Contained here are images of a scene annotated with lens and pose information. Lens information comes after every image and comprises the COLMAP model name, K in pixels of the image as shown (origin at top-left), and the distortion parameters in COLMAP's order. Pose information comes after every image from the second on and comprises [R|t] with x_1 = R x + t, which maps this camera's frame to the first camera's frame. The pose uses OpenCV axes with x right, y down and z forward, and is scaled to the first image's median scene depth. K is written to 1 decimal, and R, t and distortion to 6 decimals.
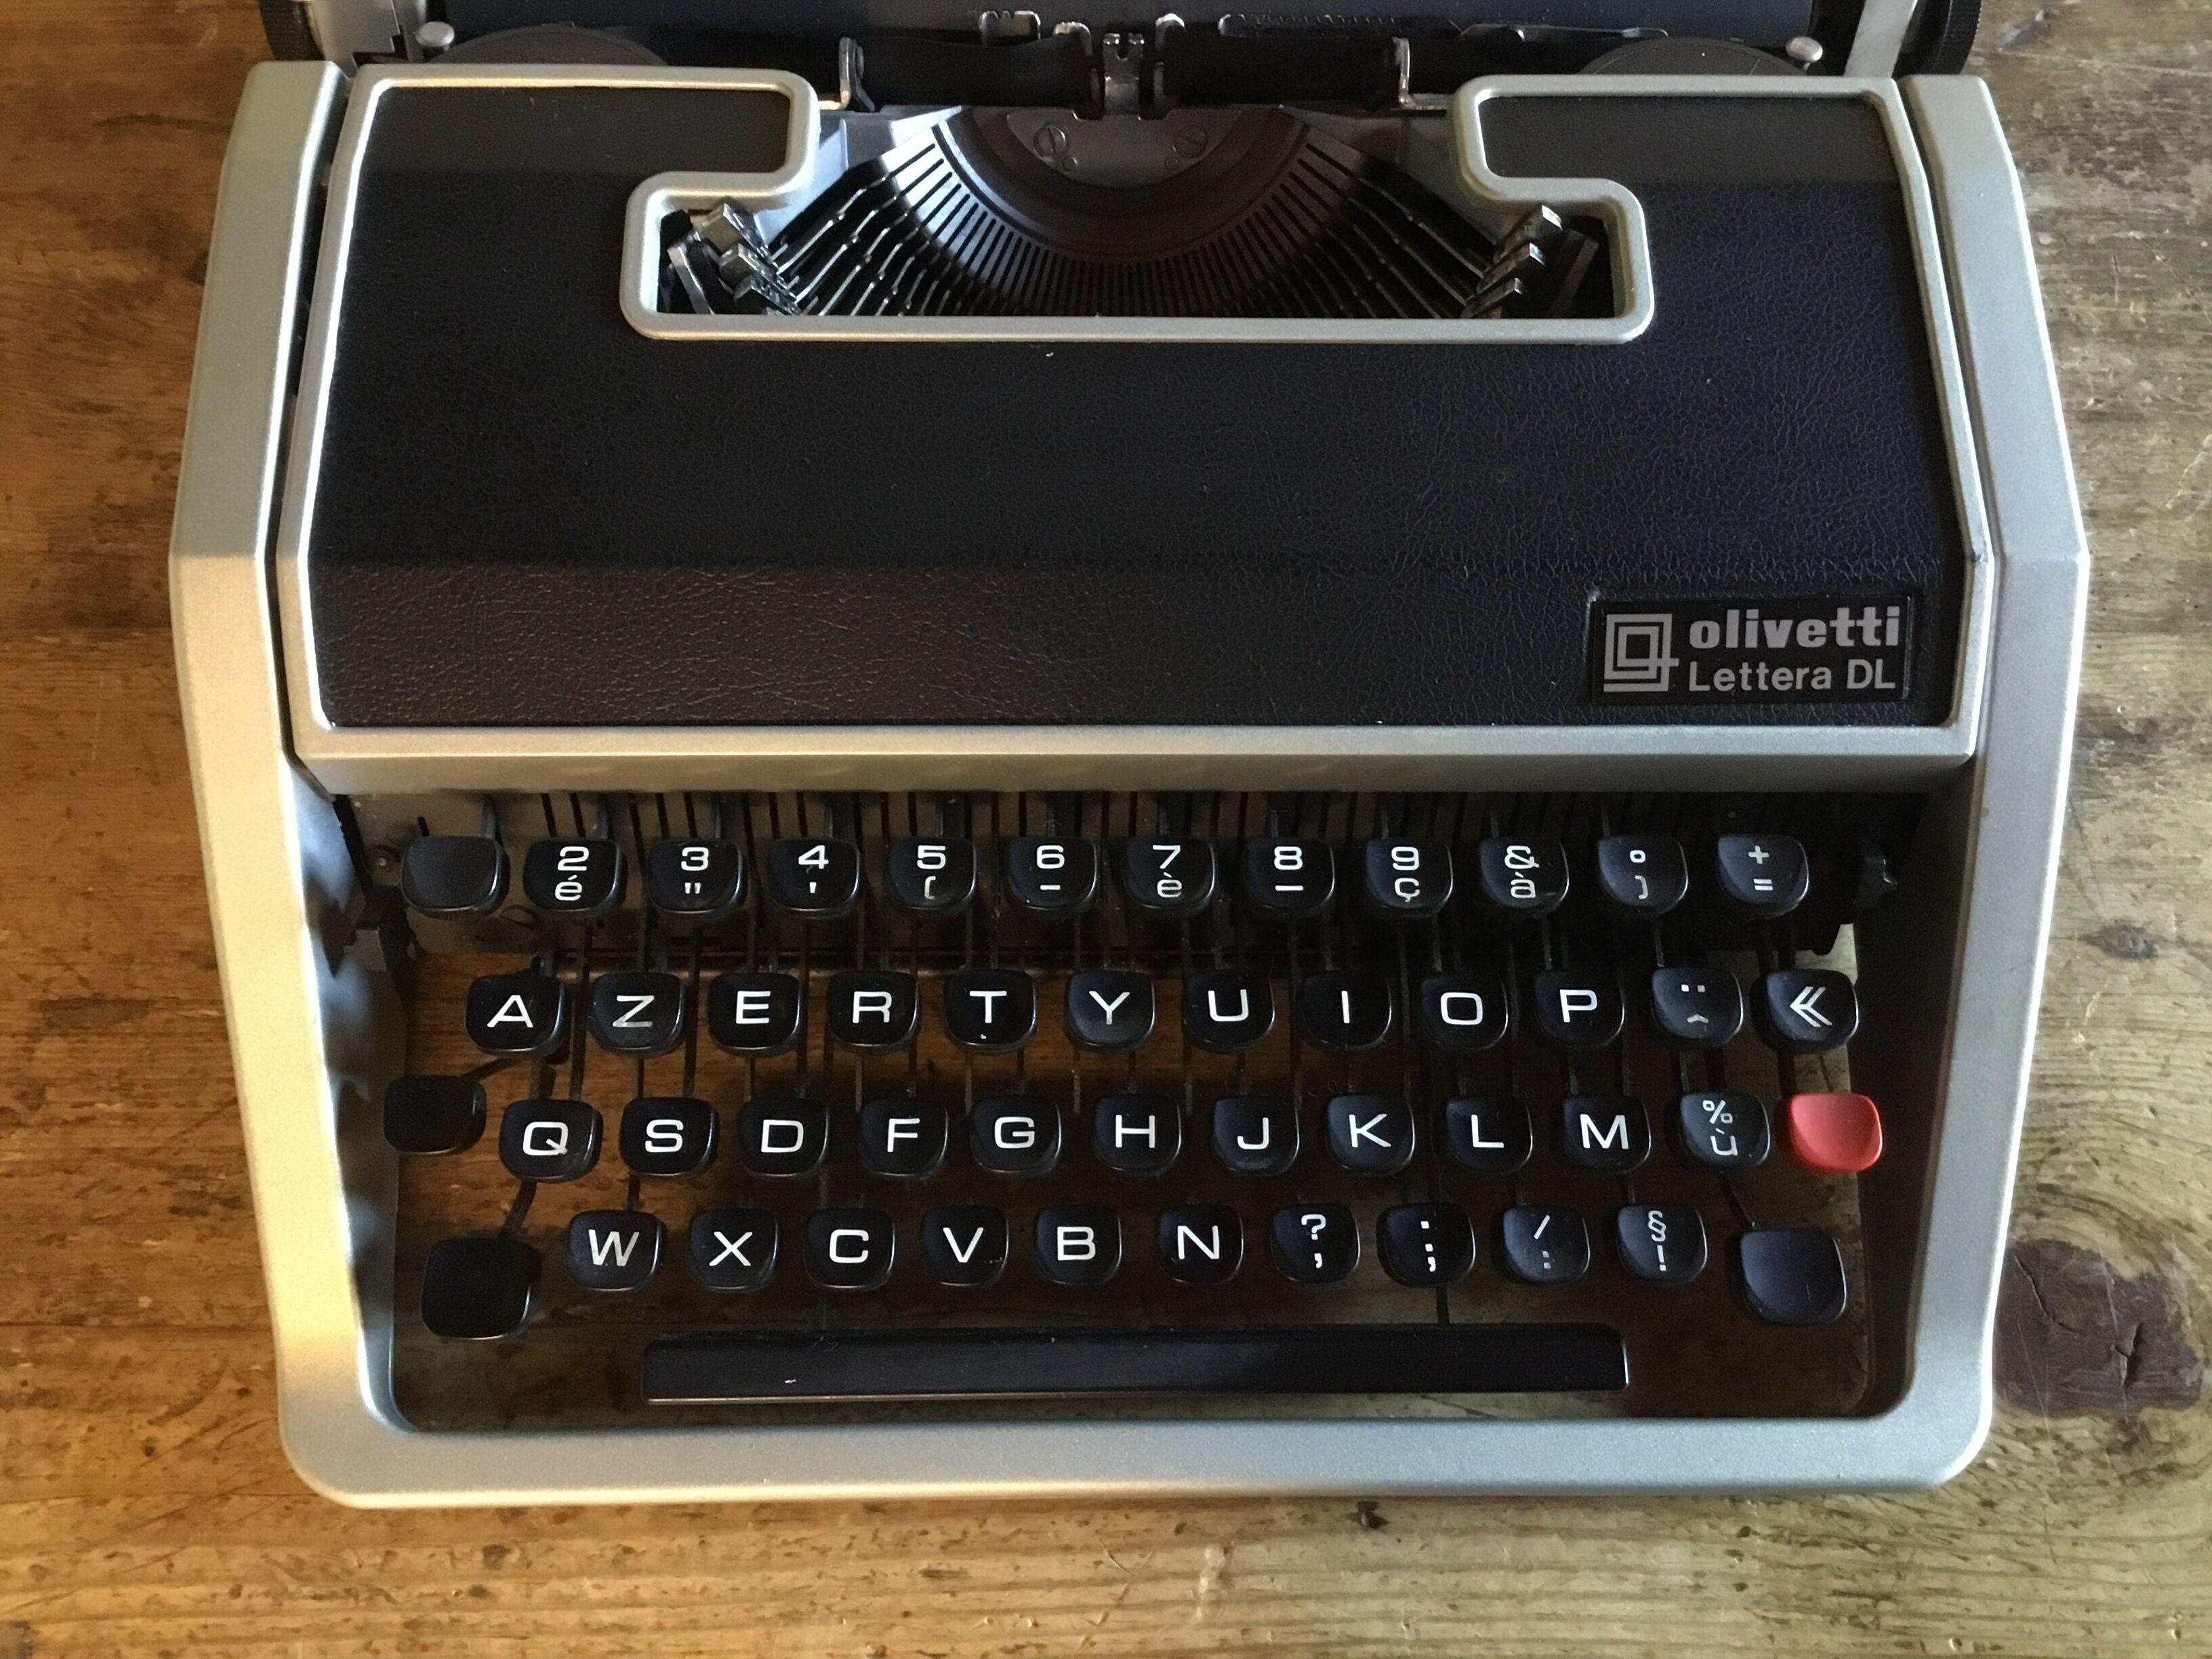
lens RADIAL K [[1980.5, 0, 1099.8], [0, 1980.5, 829.9], [0, 0, 1]] dist [0.071506, -0.132892]
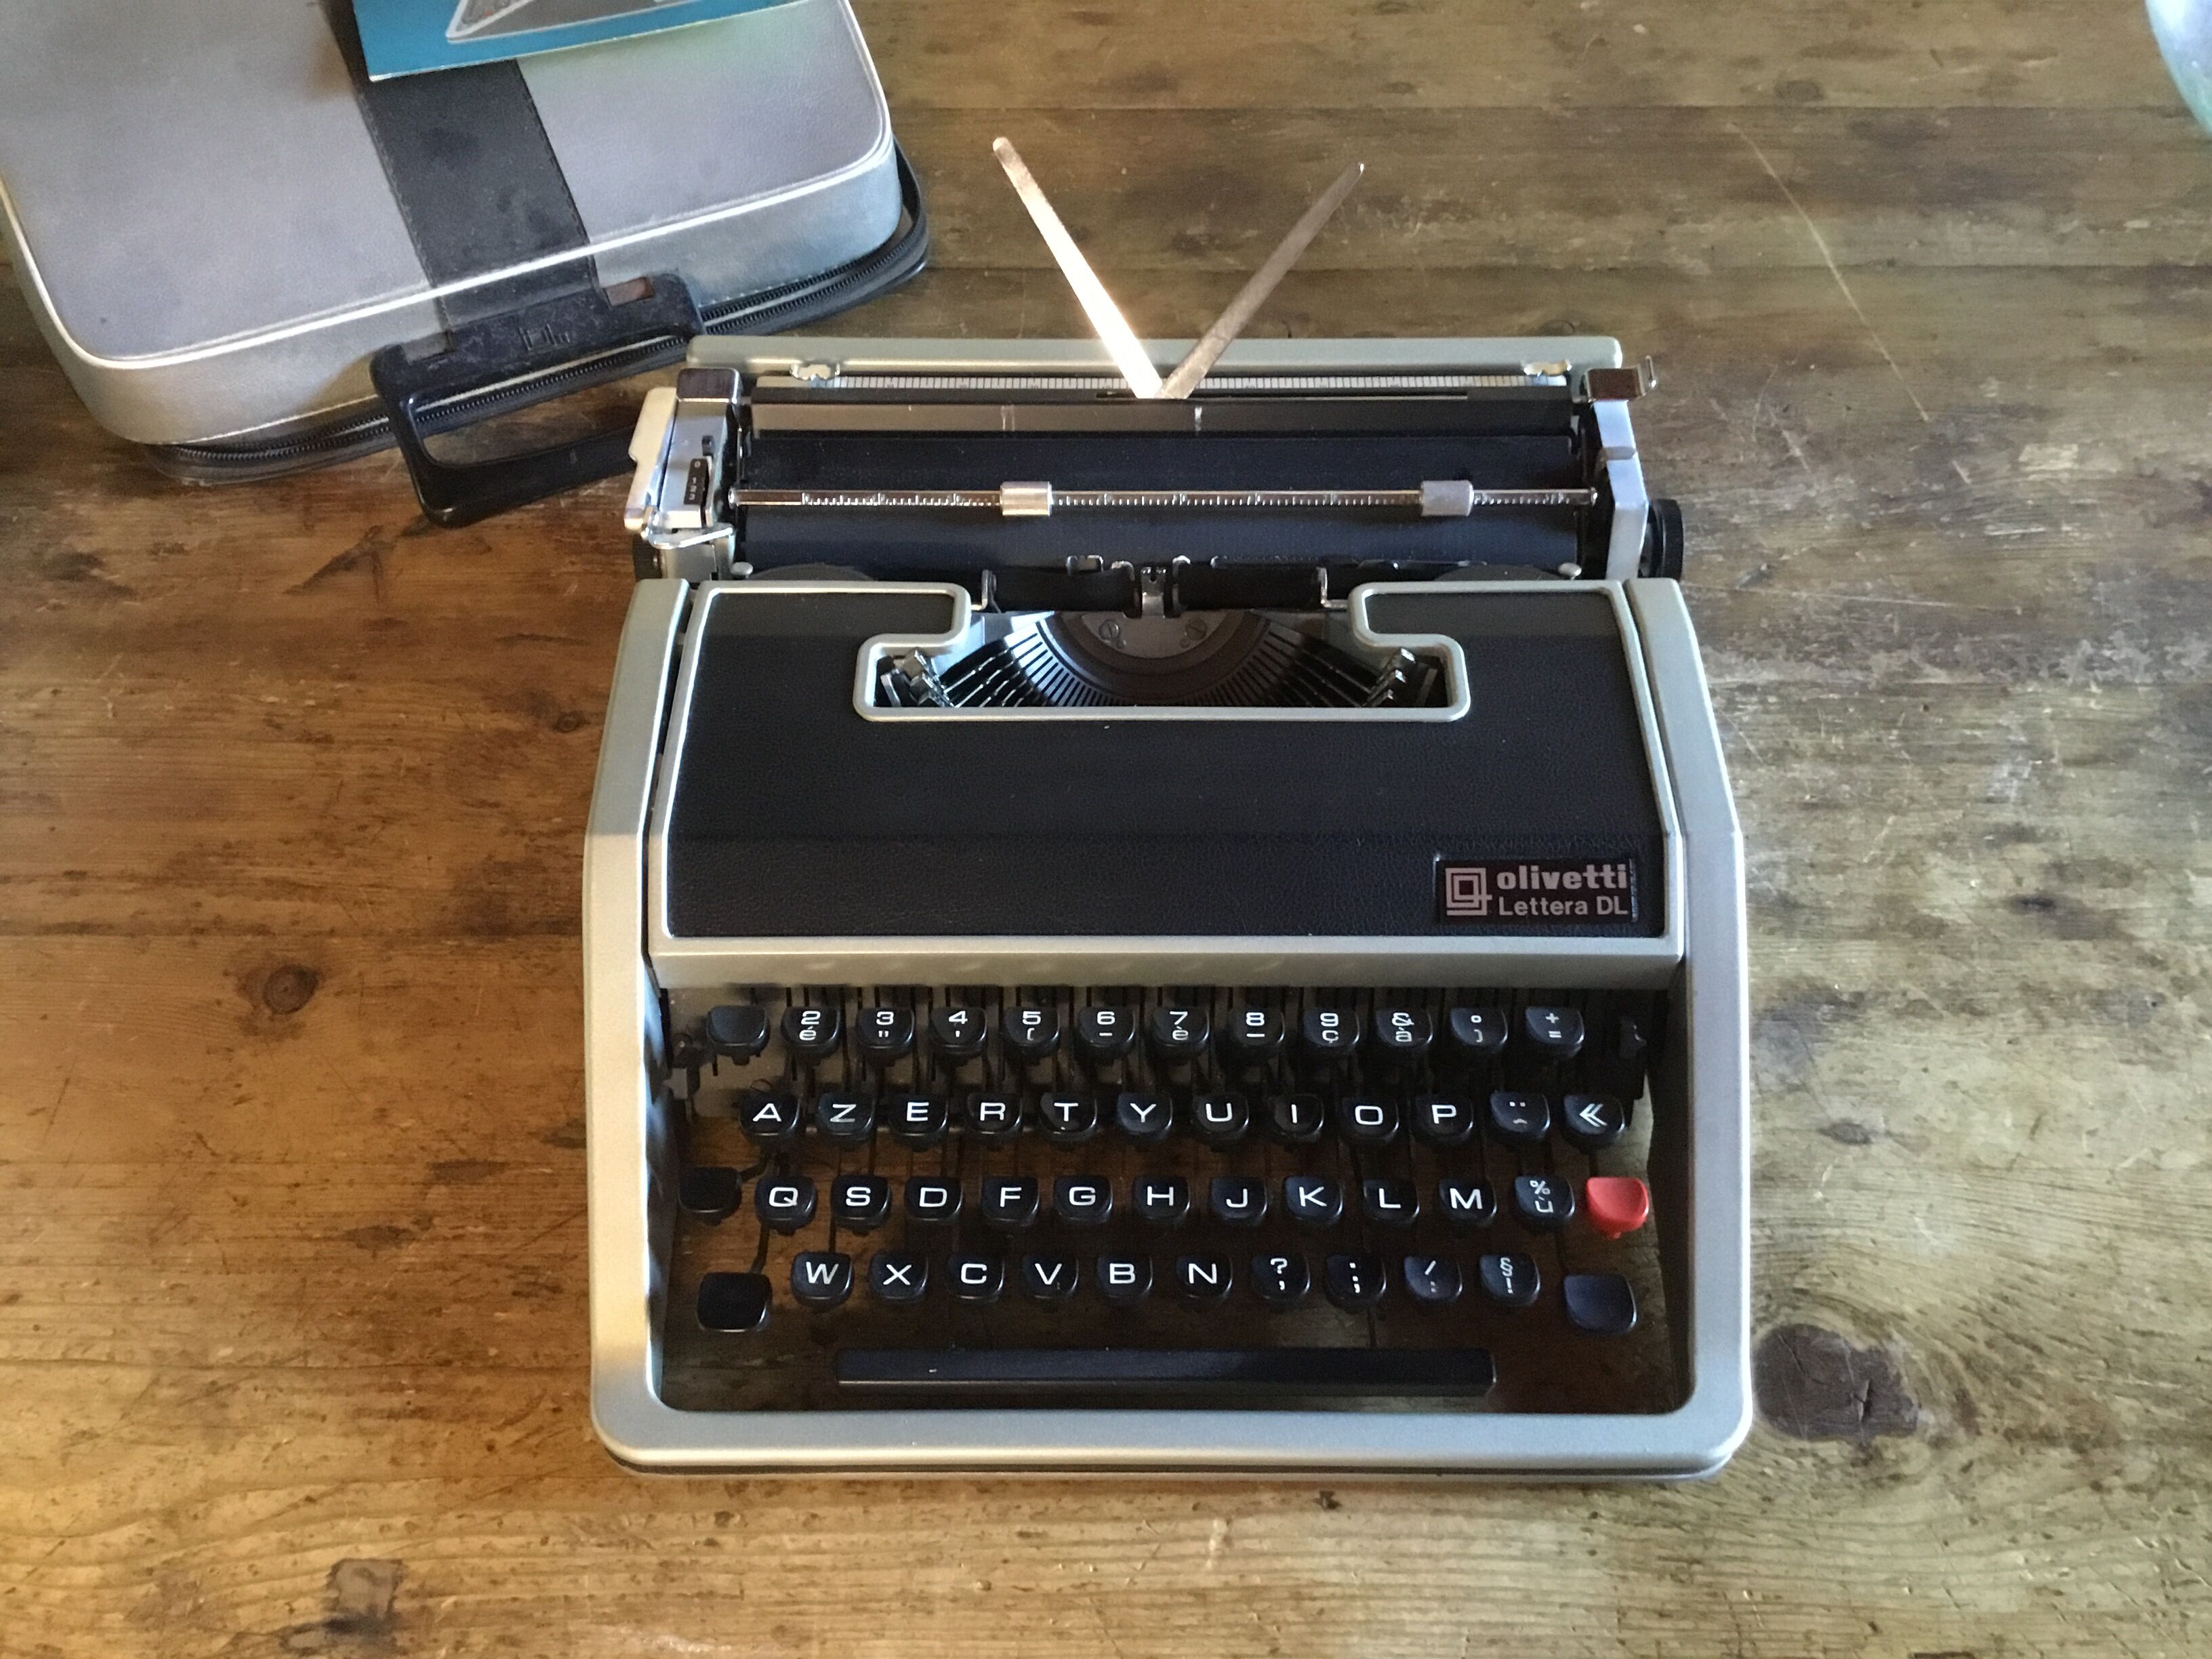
lens RADIAL K [[1998.2, 0, 1106.0], [0, 1998.2, 829.5], [0, 0, 1]] dist [0.071445, -0.154641]
pose [[0.999498, -0.006904, -0.030906, 0.023723], [-0.003046, 0.950462, -0.310826, 0.338906], [0.031521, 0.310764, 0.949964, -0.530747]]
